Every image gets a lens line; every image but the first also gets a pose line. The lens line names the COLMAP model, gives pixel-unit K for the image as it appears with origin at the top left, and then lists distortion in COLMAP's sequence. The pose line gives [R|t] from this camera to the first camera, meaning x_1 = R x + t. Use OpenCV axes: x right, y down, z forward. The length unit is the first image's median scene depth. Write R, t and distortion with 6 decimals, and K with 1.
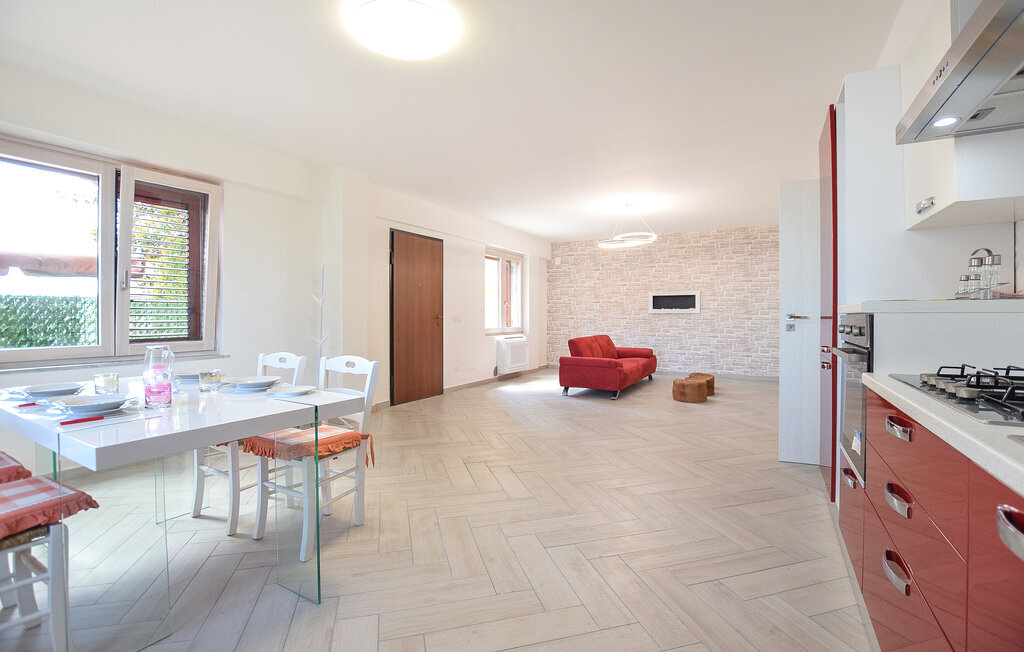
lens RADIAL K [[478.5, 0, 529.9], [0, 478.5, 316.0], [0, 0, 1]] dist [-0.019661, 0.000419]
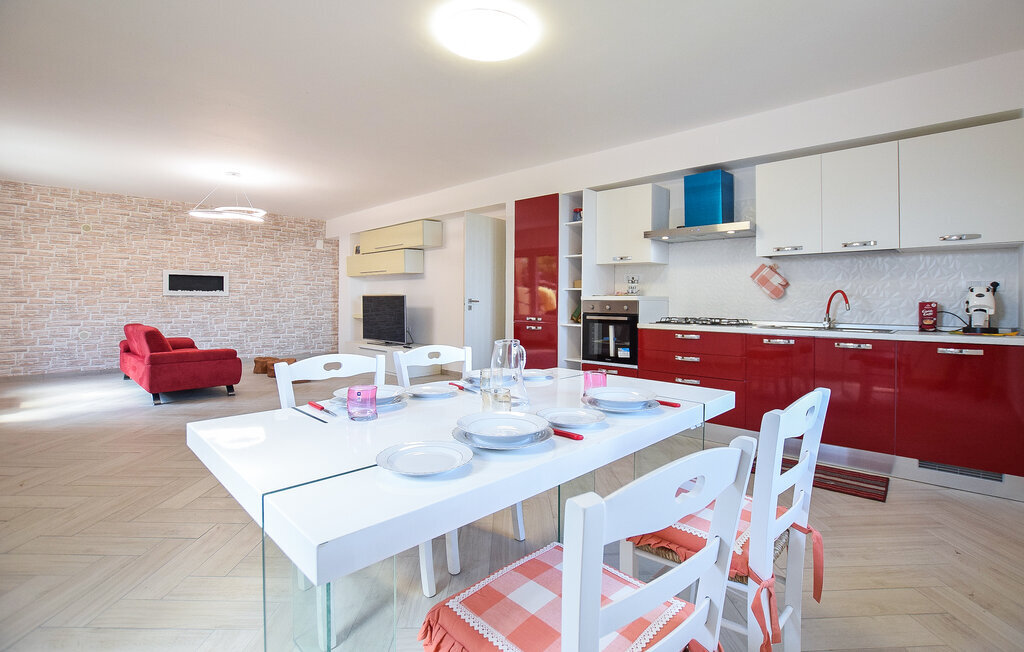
lens RADIAL K [[478.5, 0, 520.2], [0, 478.5, 303.9], [0, 0, 1]] dist [-0.019661, 0.000419]
pose [[0.246059, -0.007196, 0.969228, -0.406026], [-0.004731, 0.999952, 0.008625, -0.001042], [-0.969243, -0.006708, 0.246013, 0.212954]]
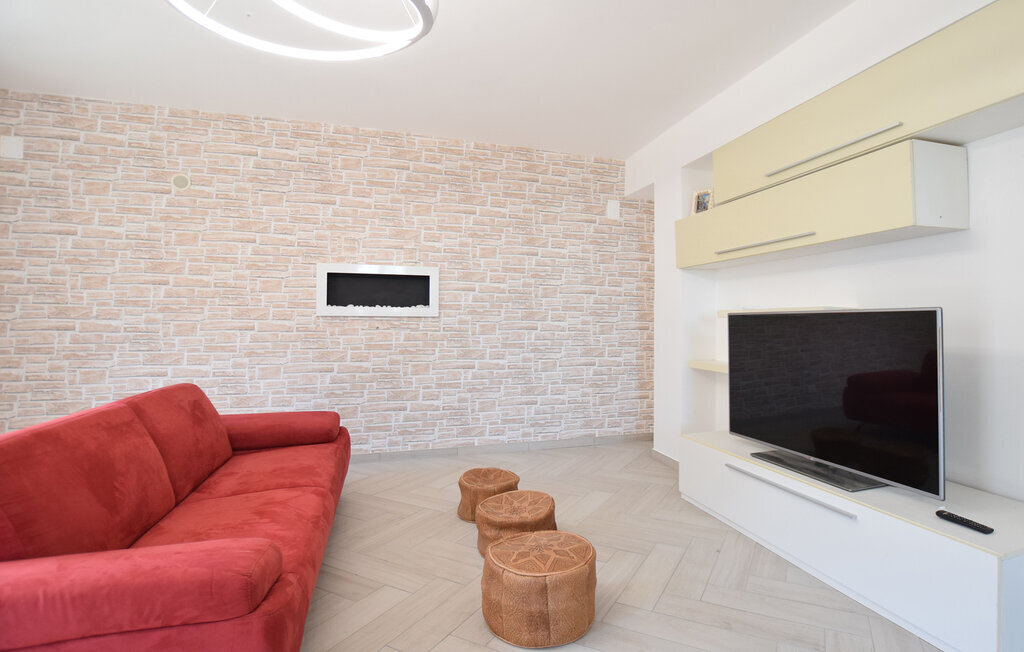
lens RADIAL K [[478.5, 0, 538.5], [0, 478.5, 311.7], [0, 0, 1]] dist [-0.019661, 0.000419]
pose [[0.702134, 0.020211, 0.711758, 0.098156], [-0.003305, 0.999679, -0.025126, 0.000502], [-0.712037, 0.015290, 0.701976, 0.608888]]
